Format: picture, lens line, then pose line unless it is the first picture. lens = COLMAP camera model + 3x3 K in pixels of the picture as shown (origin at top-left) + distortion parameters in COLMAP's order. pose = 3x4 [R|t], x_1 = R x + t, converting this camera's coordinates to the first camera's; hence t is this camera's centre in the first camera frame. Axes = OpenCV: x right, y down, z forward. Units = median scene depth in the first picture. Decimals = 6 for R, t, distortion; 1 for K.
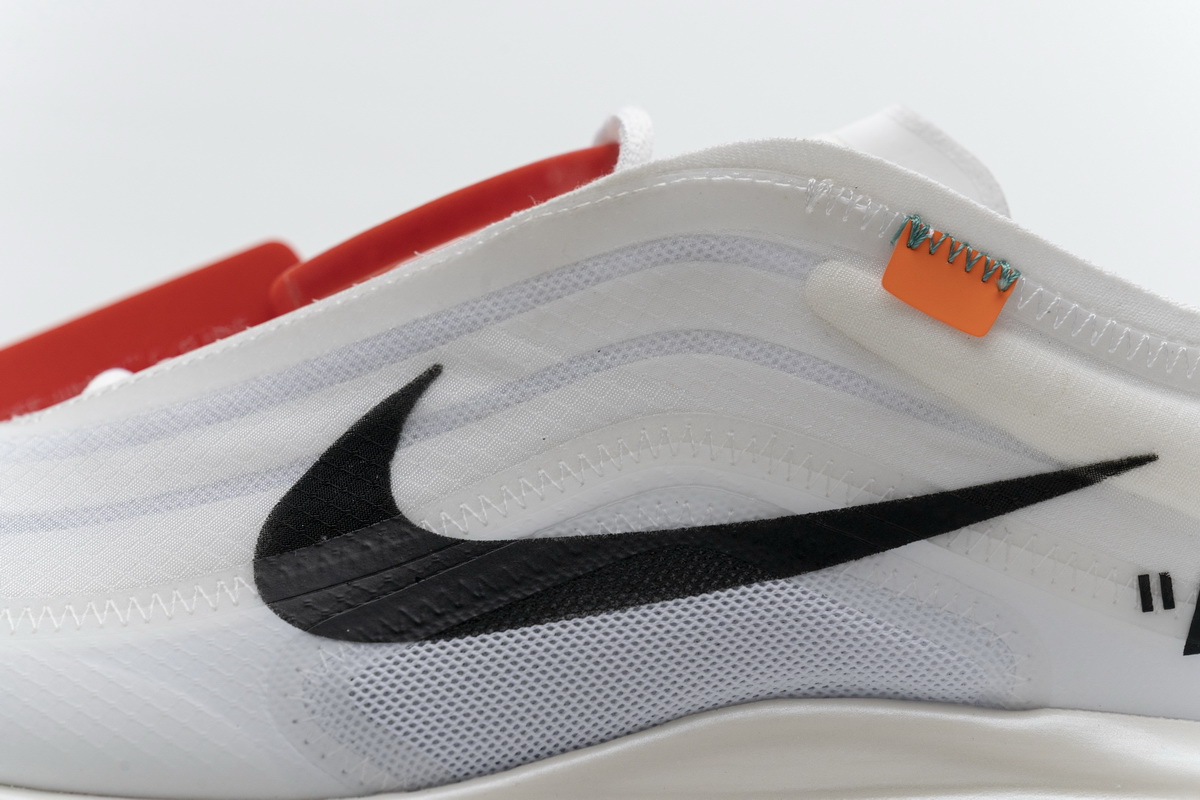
lens RADIAL K [[2346.9, 0, 600.0], [0, 2346.9, 400.0], [0, 0, 1]] dist [0.014904, -0.075999]
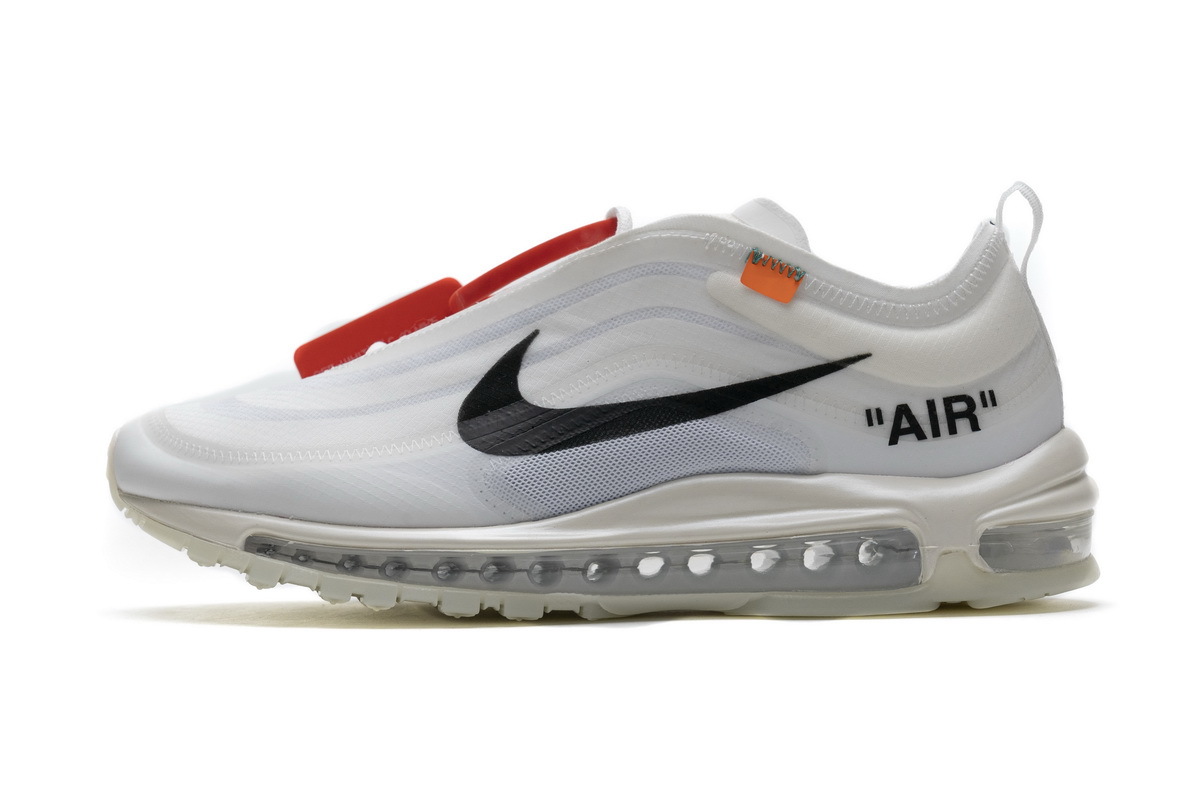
lens RADIAL K [[2346.9, 0, 600.0], [0, 2346.9, 400.0], [0, 0, 1]] dist [0.014904, -0.075999]
pose [[0.997954, -0.050031, -0.039816, 0.072003], [0.049946, 0.998747, -0.003116, 0.060430], [0.039922, 0.001121, 0.999202, -1.166562]]
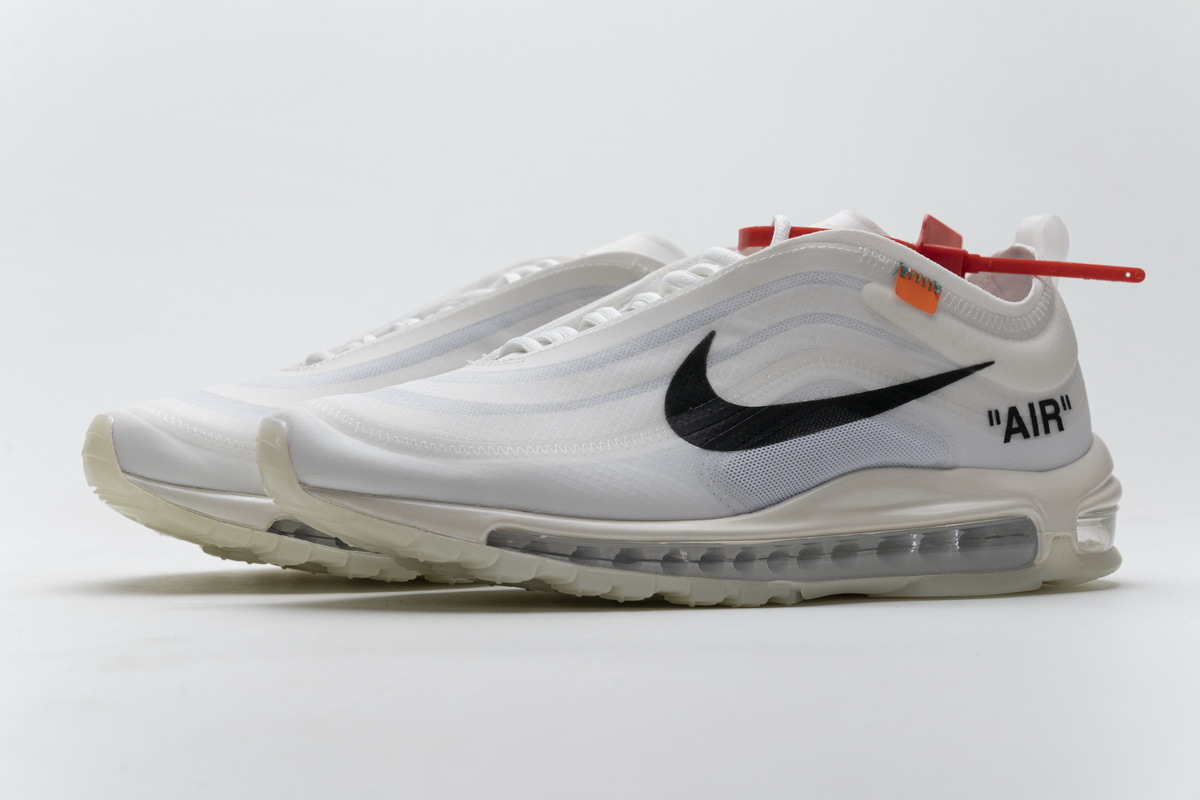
lens RADIAL K [[2346.9, 0, 600.0], [0, 2346.9, 400.0], [0, 0, 1]] dist [0.014904, -0.075999]
pose [[0.897042, -0.035664, 0.440504, -1.199792], [0.025818, 0.999265, 0.028326, -0.015917], [-0.441190, -0.014036, 0.897304, -0.999996]]
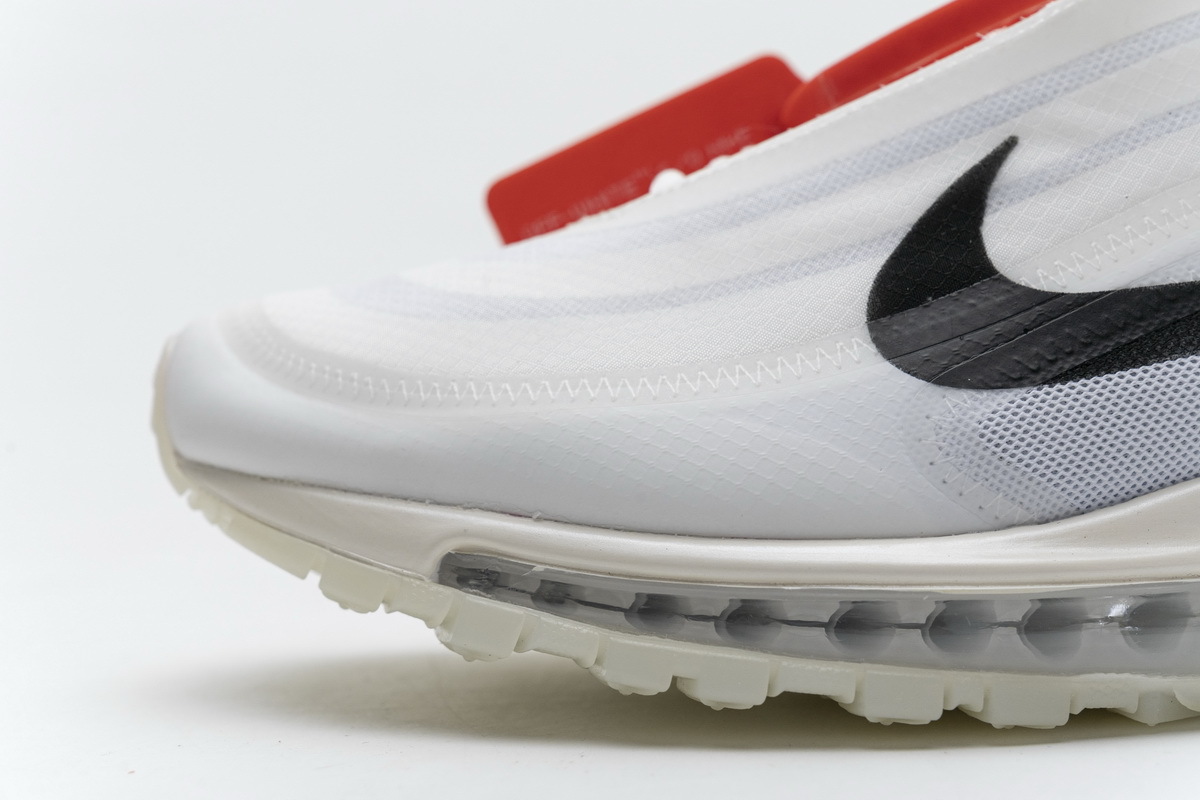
lens RADIAL K [[2346.9, 0, 600.0], [0, 2346.9, 400.0], [0, 0, 1]] dist [0.014904, -0.075999]
pose [[0.997877, -0.050248, -0.041432, -0.226403], [0.051577, 0.998167, 0.031659, 0.063366], [0.039765, -0.033729, 0.998640, -0.077188]]
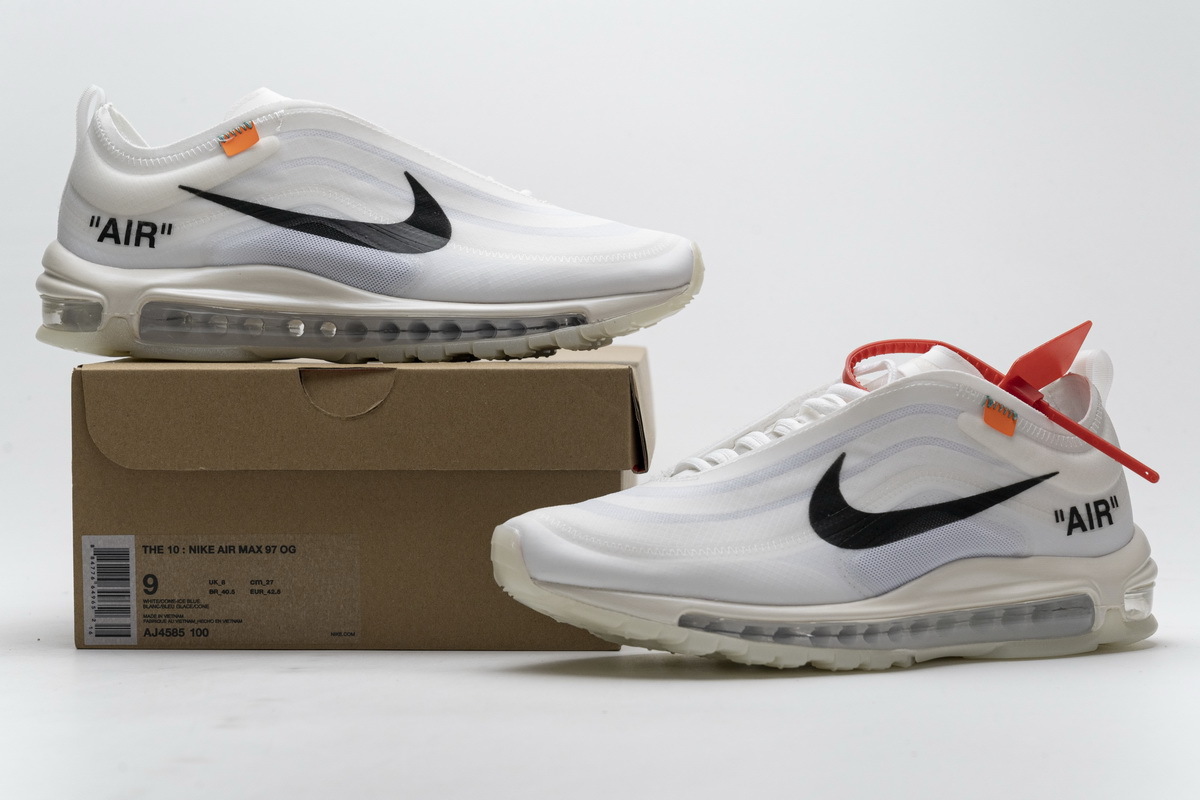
lens RADIAL K [[2166.2, 0, 600.0], [0, 2166.2, 400.0], [0, 0, 1]] dist [-0.028899, 0.212814]
pose [[0.898049, -0.038567, 0.438202, -1.551711], [0.031754, 0.999234, 0.022868, -0.155491], [-0.438749, -0.006621, 0.898585, -1.295678]]
